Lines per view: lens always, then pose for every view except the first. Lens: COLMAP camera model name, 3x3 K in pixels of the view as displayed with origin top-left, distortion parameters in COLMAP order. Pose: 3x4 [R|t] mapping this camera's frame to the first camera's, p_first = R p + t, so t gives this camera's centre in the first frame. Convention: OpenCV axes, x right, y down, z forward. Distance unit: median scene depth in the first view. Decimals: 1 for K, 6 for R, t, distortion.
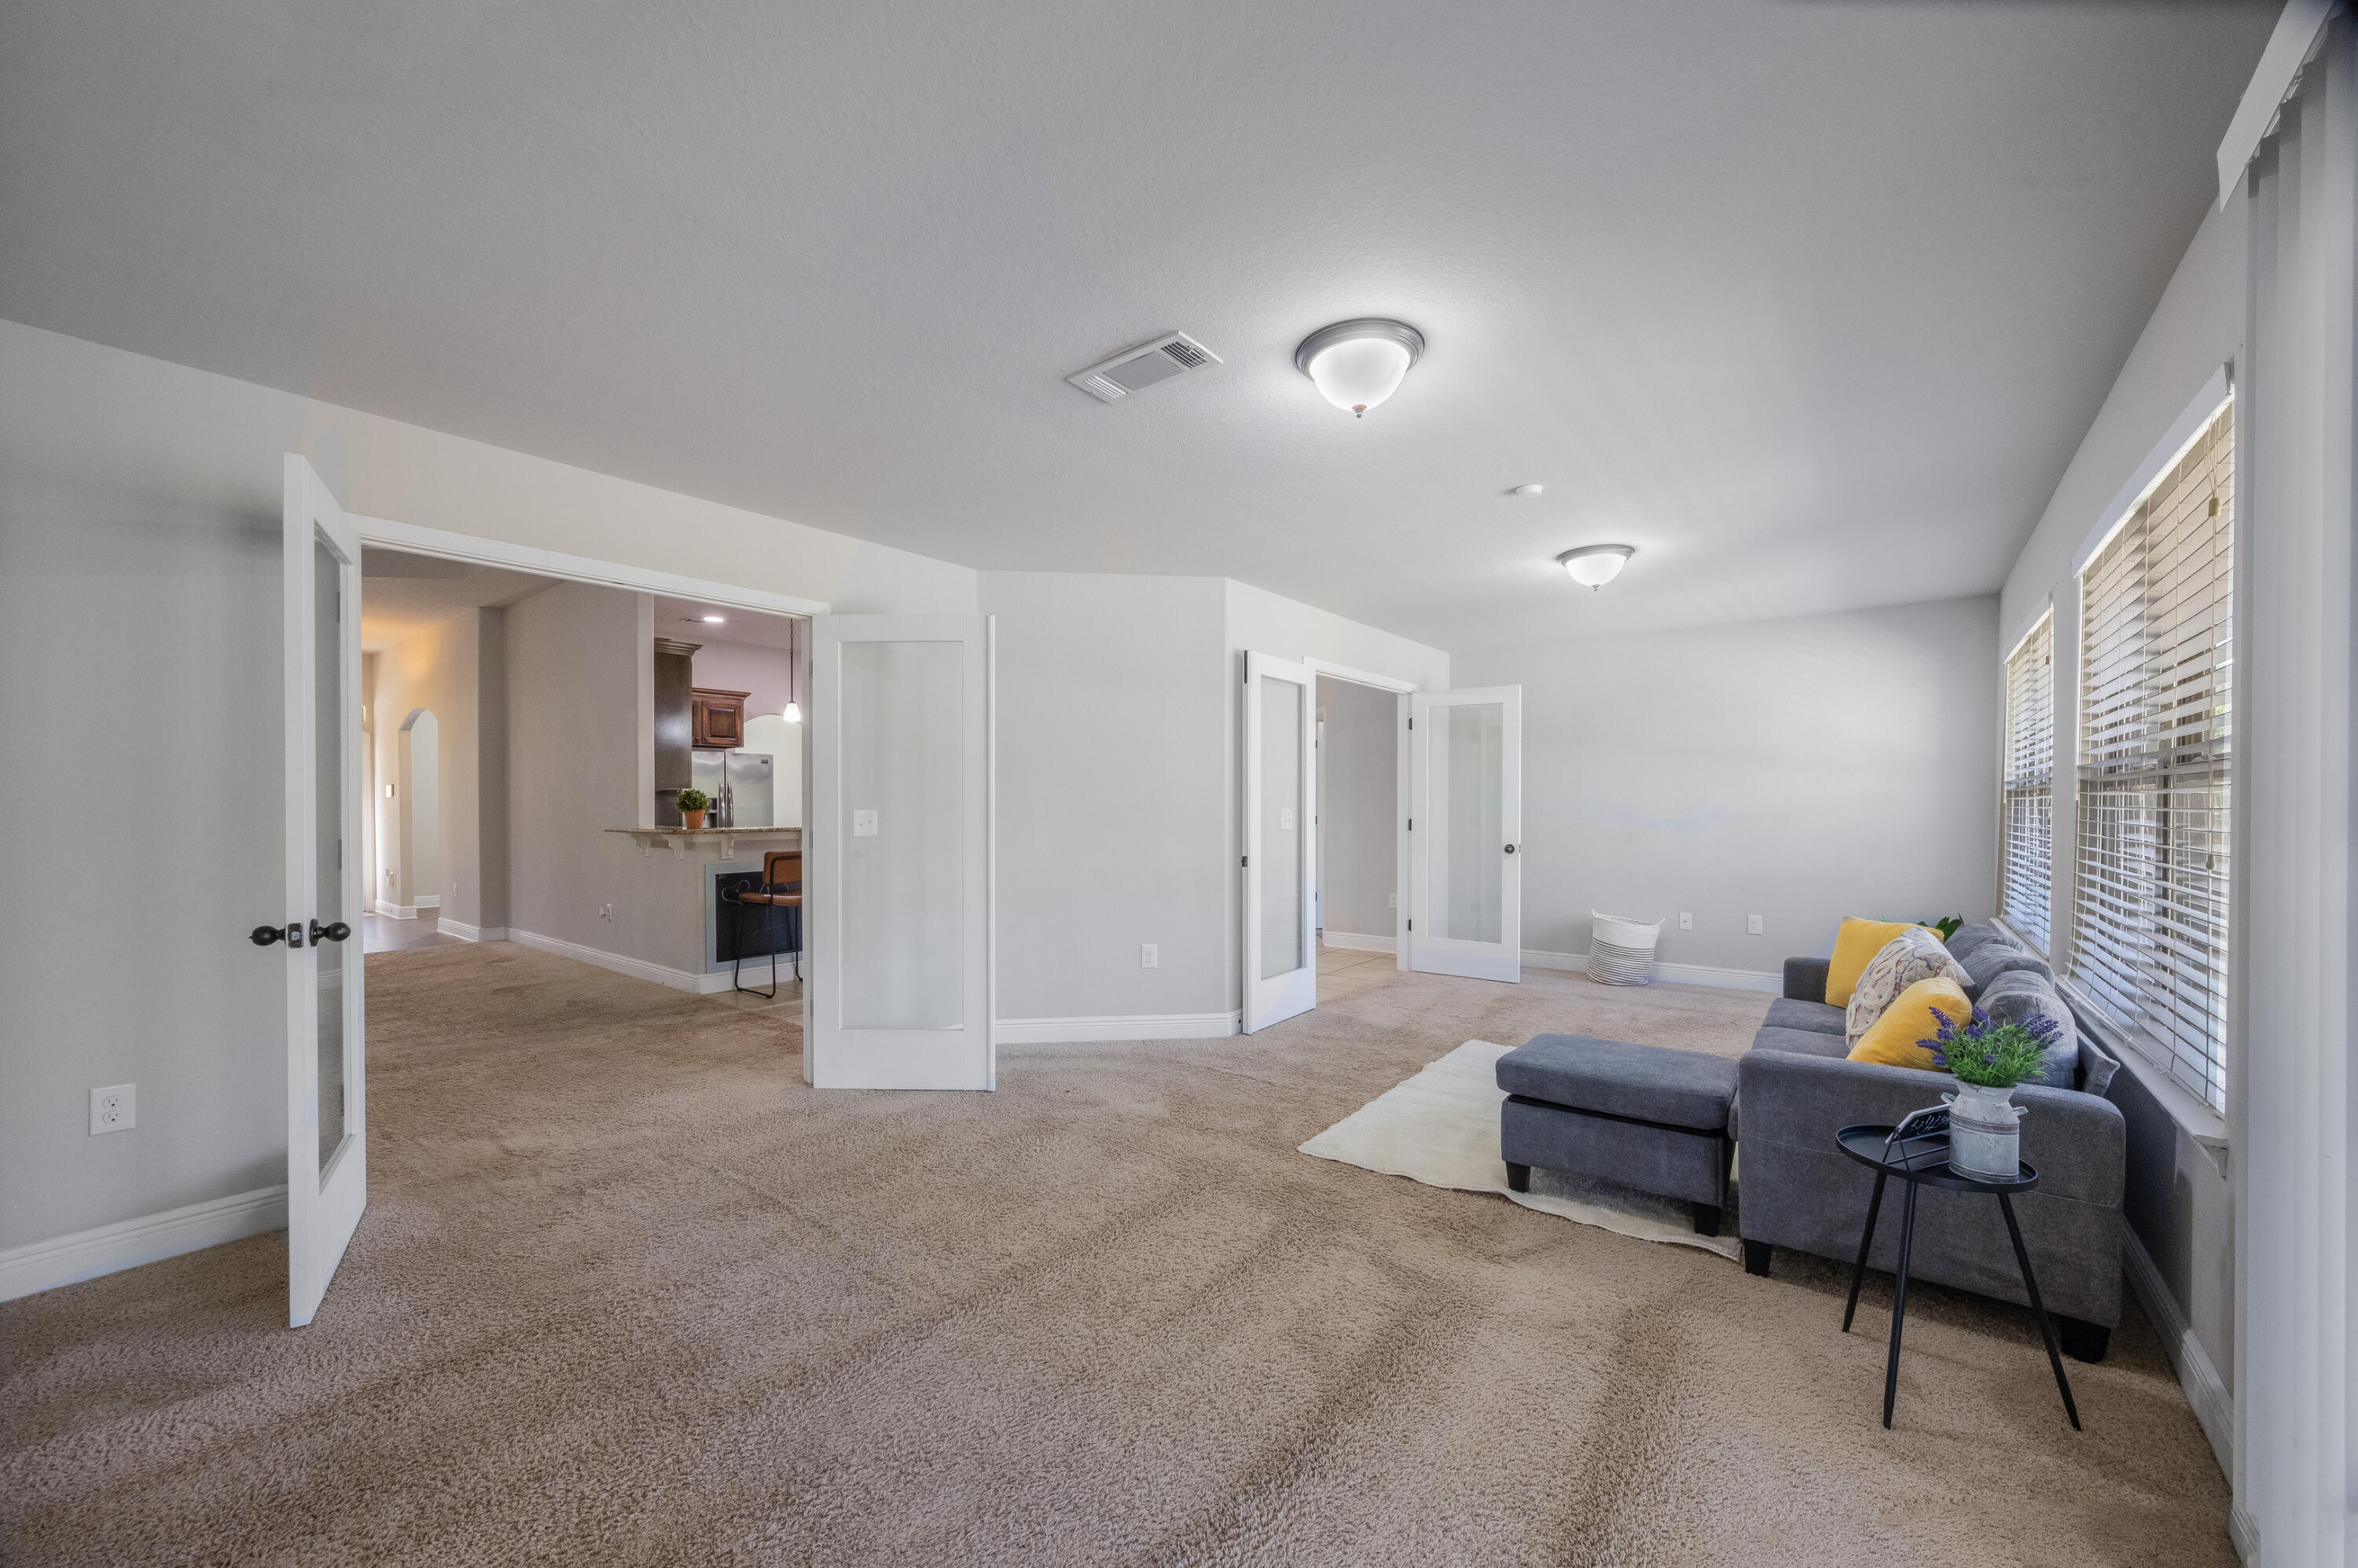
lens RADIAL K [[911.4, 0, 1165.2], [0, 911.4, 808.6], [0, 0, 1]] dist [-0.001991, 0.000654]
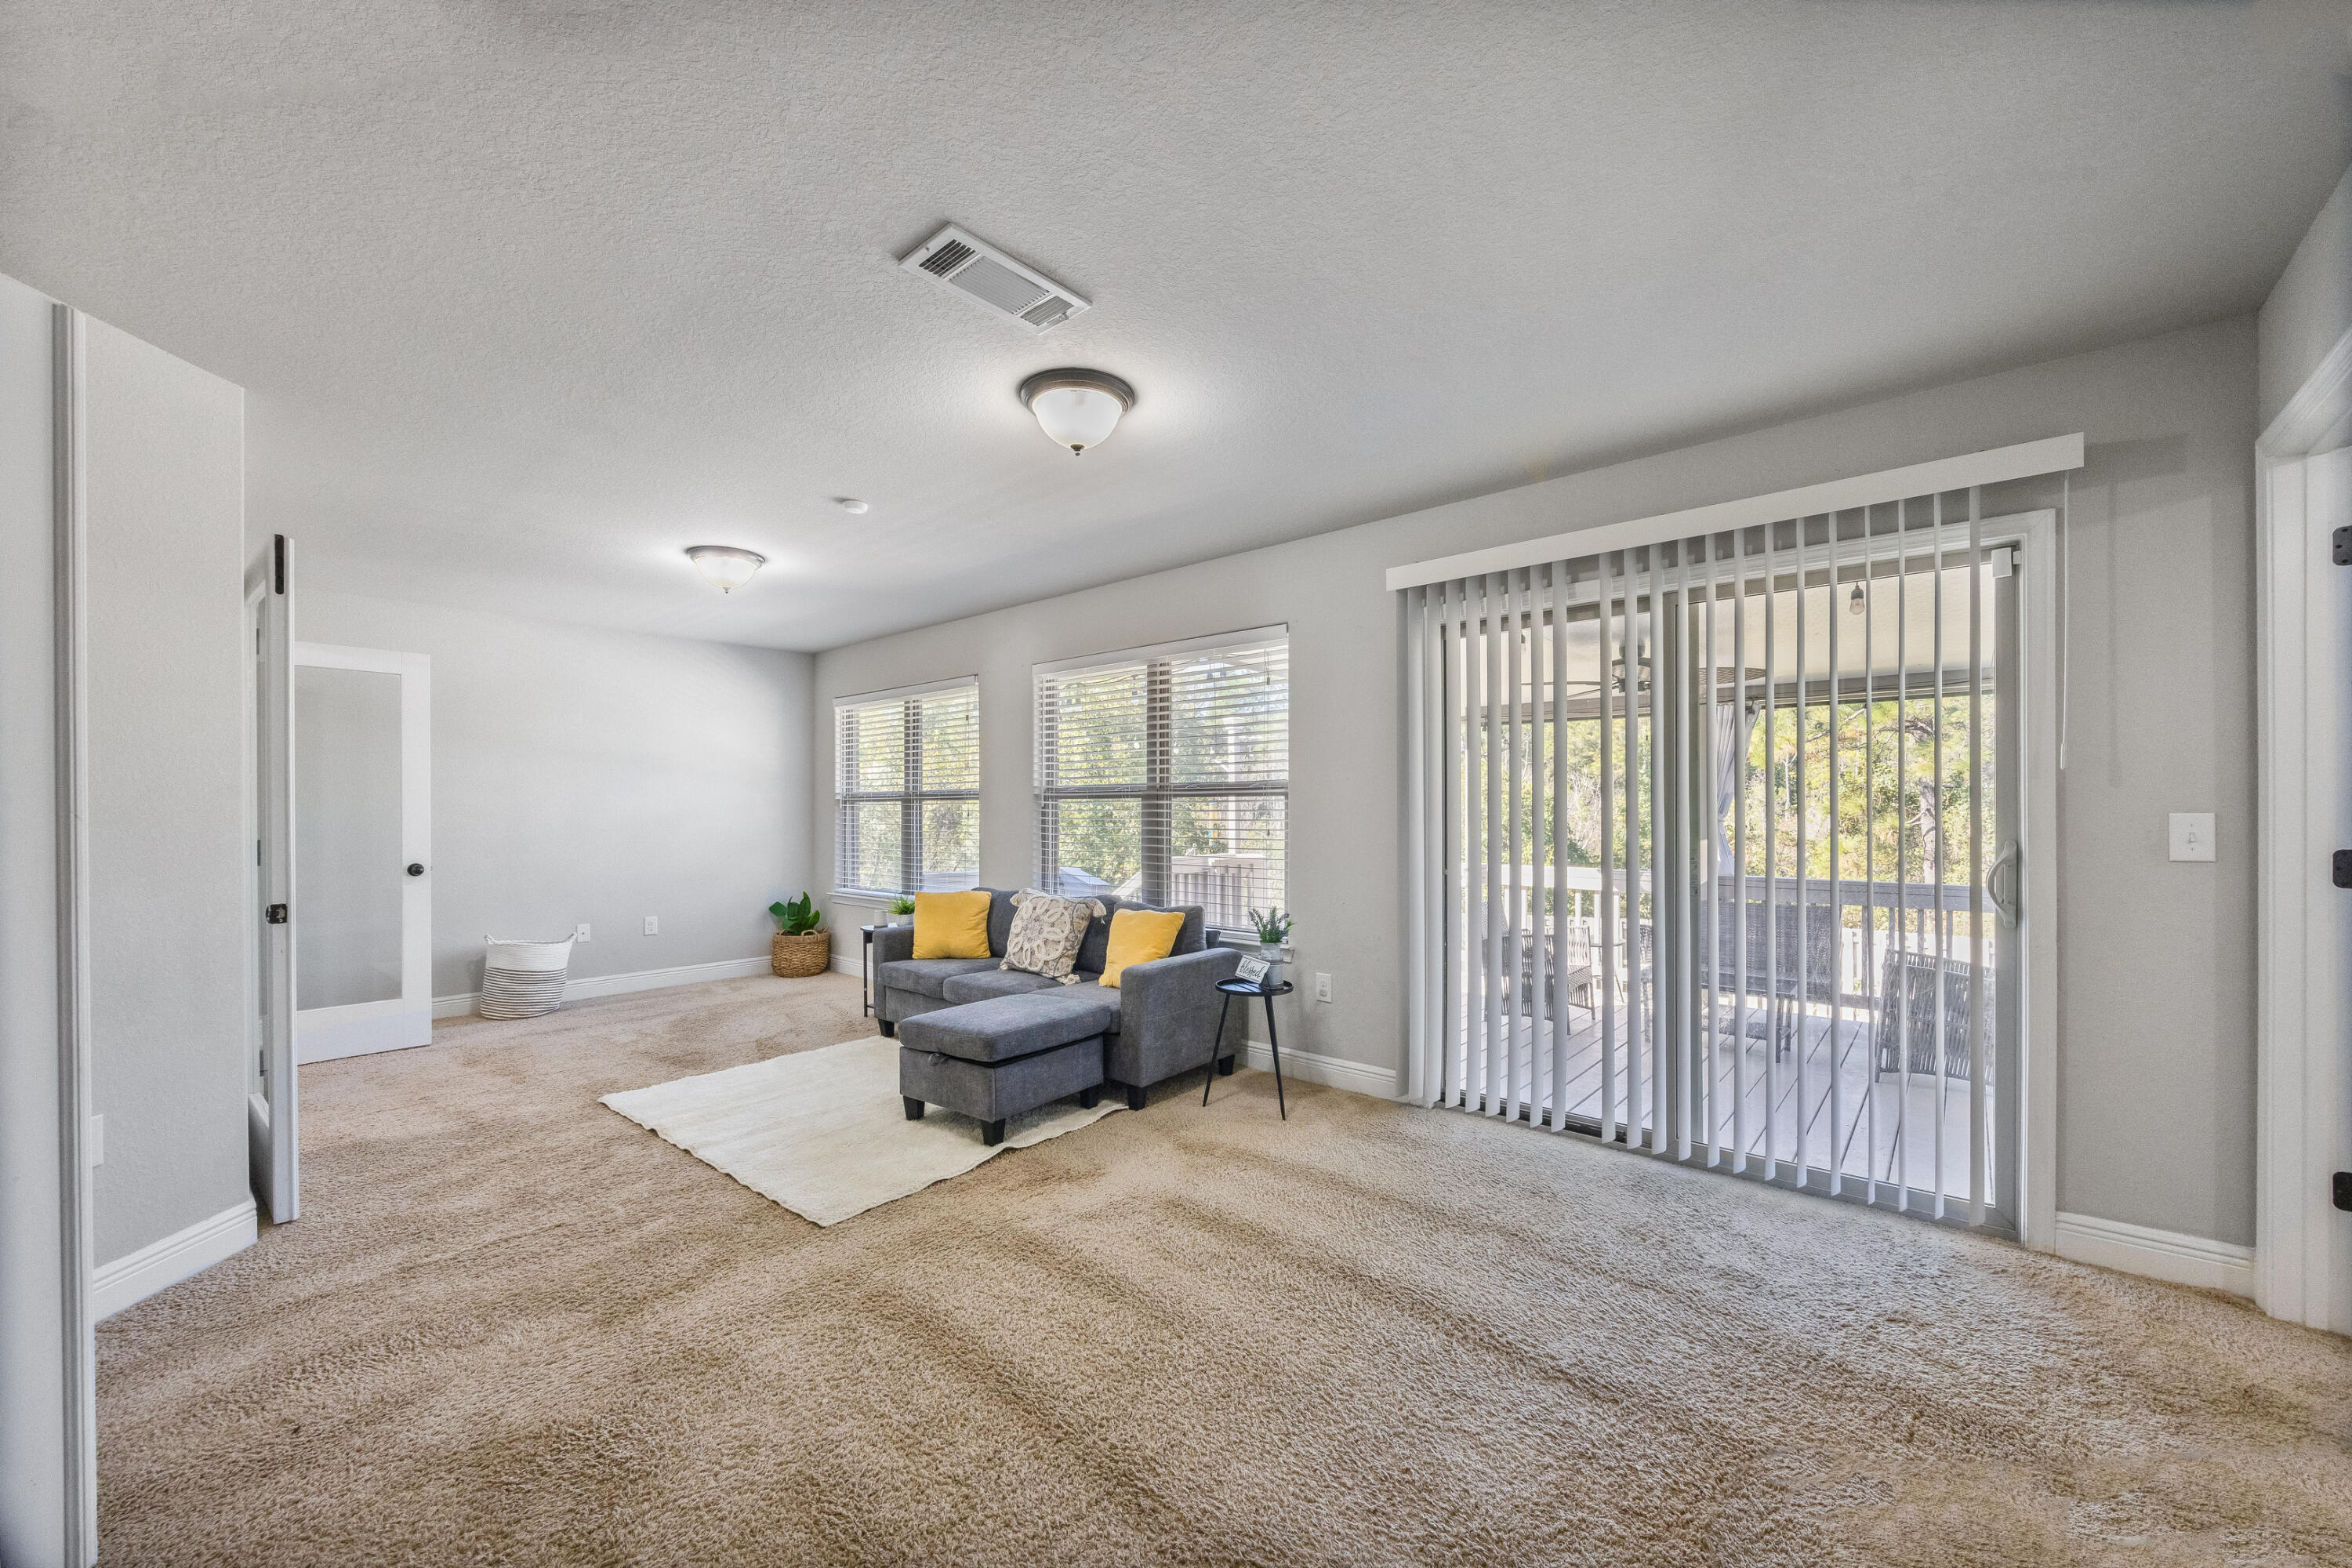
lens RADIAL K [[909.1, 0, 1174.0], [0, 909.1, 801.3], [0, 0, 1]] dist [-0.001991, 0.000654]
pose [[0.032646, 0.008060, 0.999434, -0.556667], [0.008147, 0.999932, -0.008330, -0.002788], [-0.999434, 0.008414, 0.032578, 0.537480]]
